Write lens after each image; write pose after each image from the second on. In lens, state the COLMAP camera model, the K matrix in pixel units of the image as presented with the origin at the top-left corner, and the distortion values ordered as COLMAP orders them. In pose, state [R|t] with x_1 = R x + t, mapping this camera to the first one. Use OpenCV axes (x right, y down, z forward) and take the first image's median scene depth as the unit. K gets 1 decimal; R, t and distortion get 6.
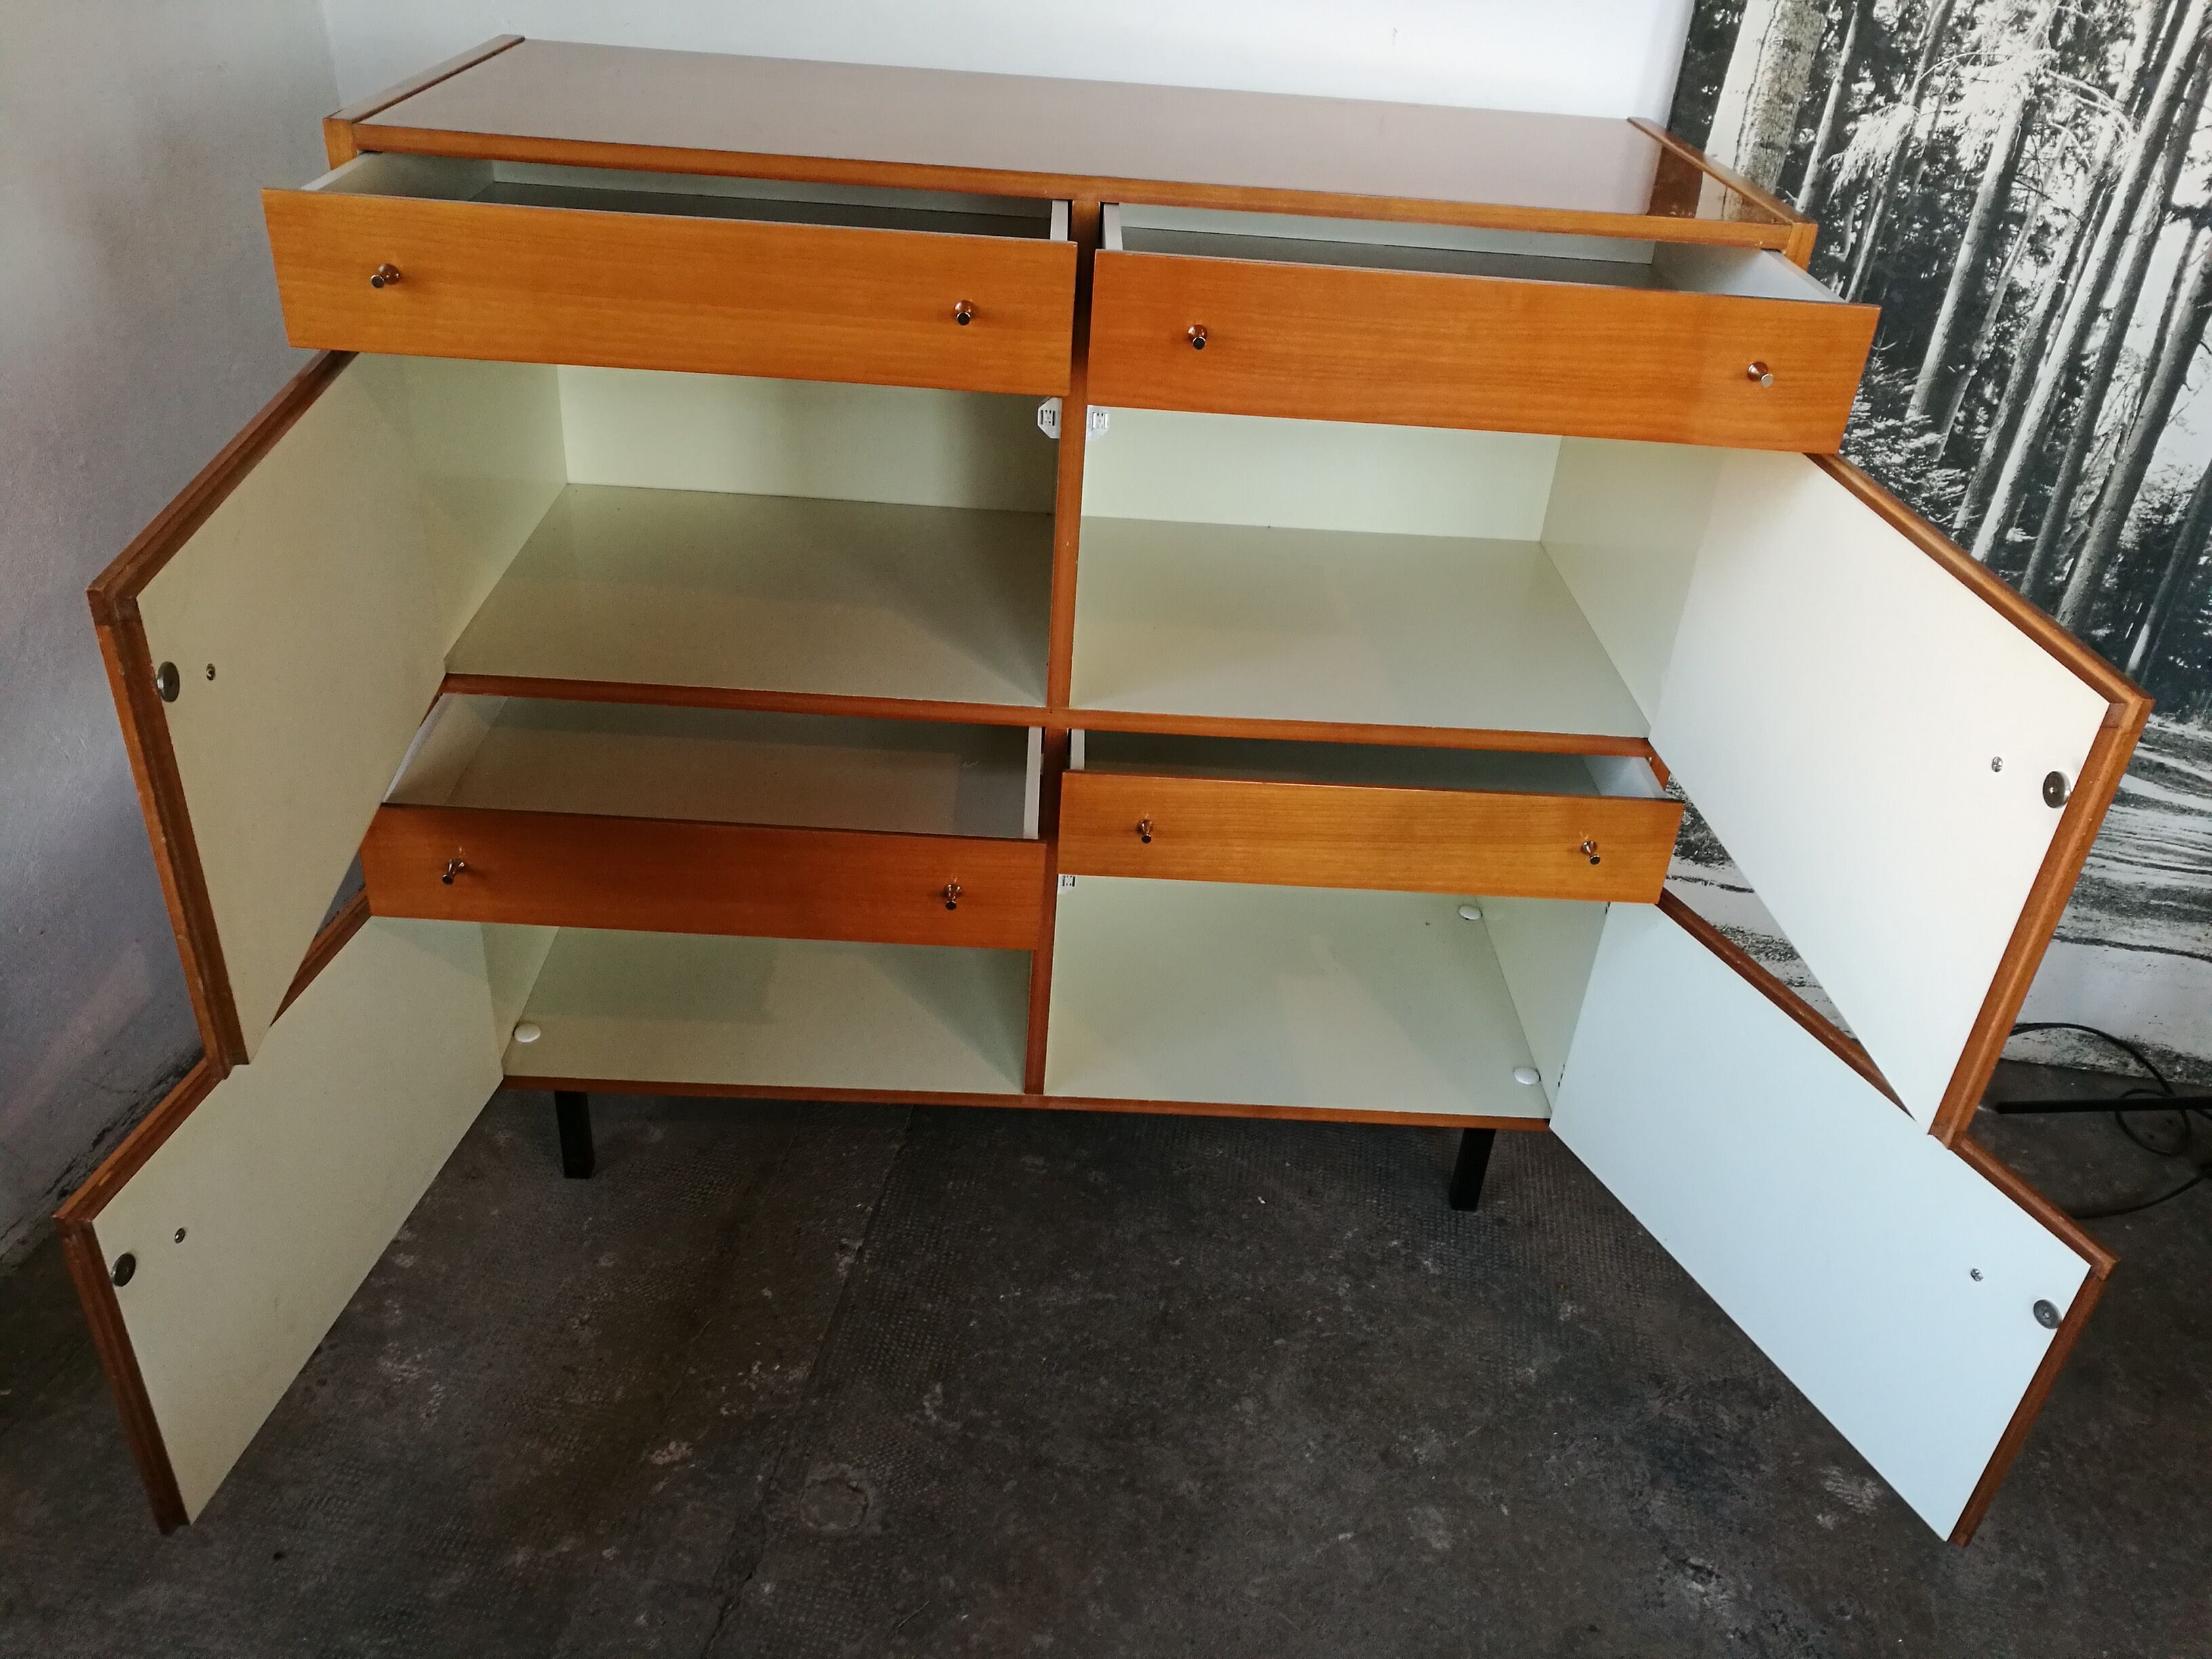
lens RADIAL K [[1712.9, 0, 1117.1], [0, 1712.9, 819.8], [0, 0, 1]] dist [-0.025336, 0.047613]
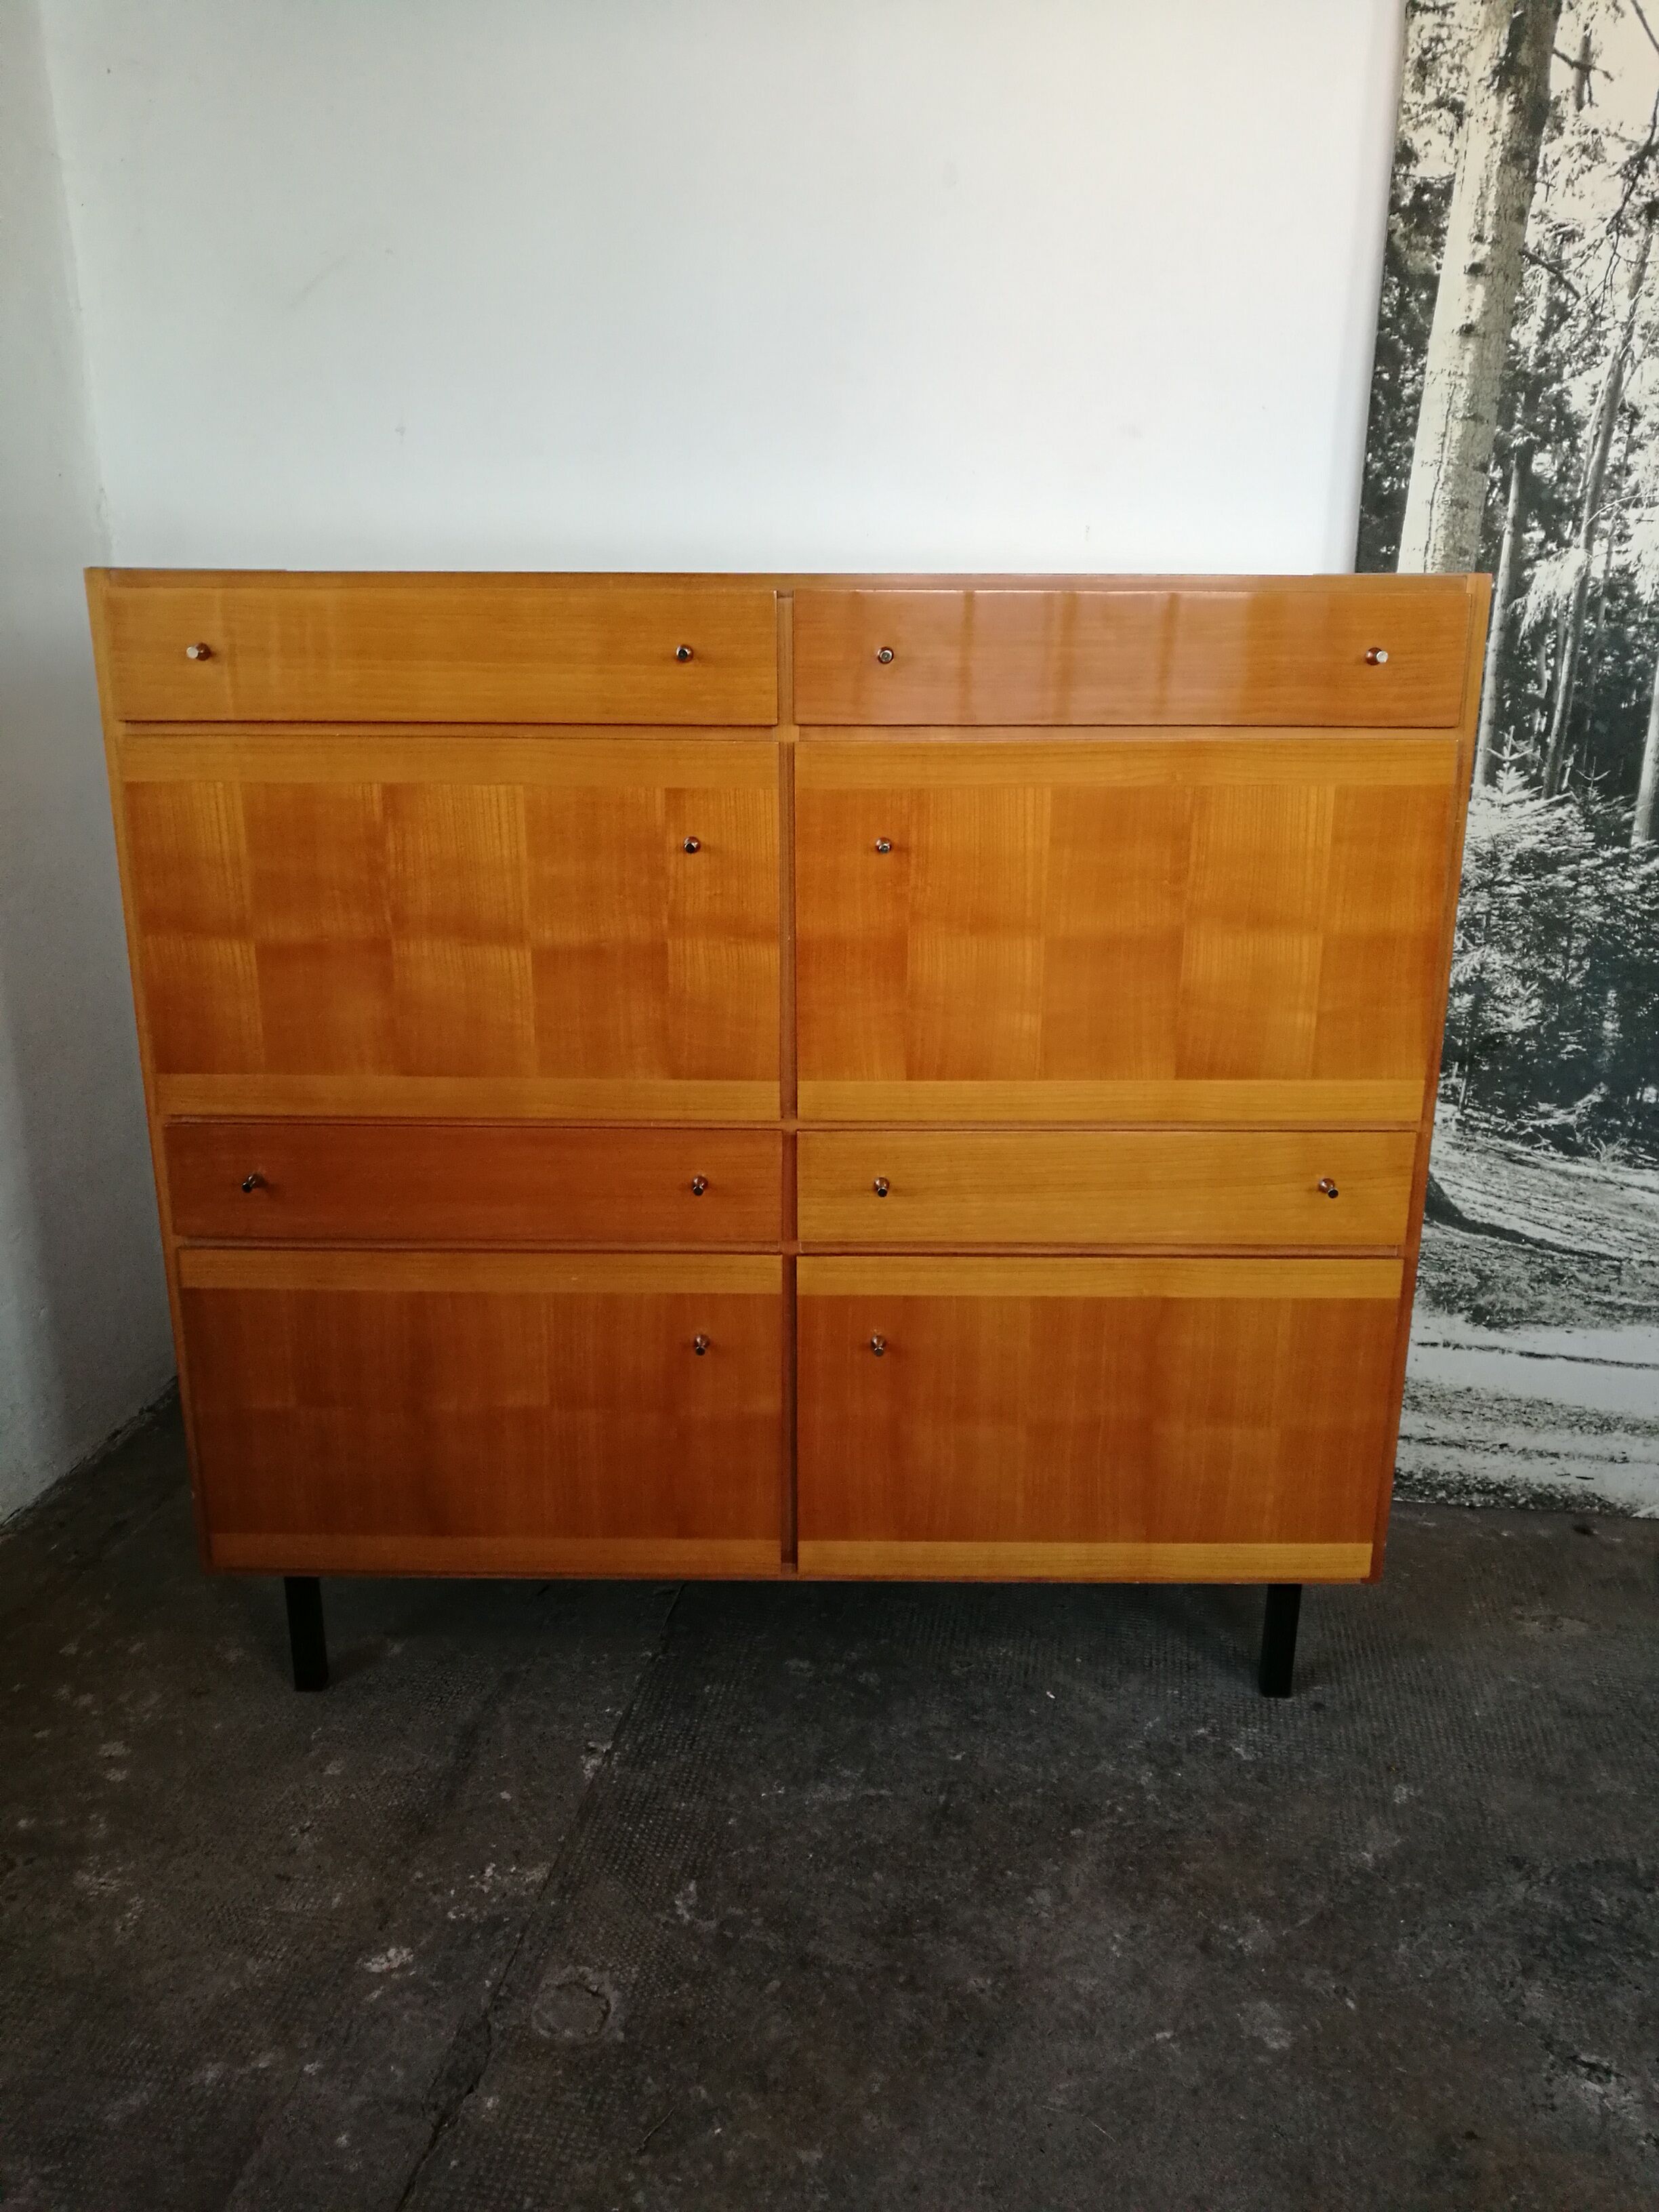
lens RADIAL K [[1712.9, 0, 823.8], [0, 1712.9, 1101.2], [0, 0, 1]] dist [-0.025336, 0.047613]
pose [[0.997315, -0.057295, -0.045610, 0.026436], [0.043866, 0.966096, -0.254428, 0.158538], [0.058641, 0.251744, 0.966016, 0.041280]]
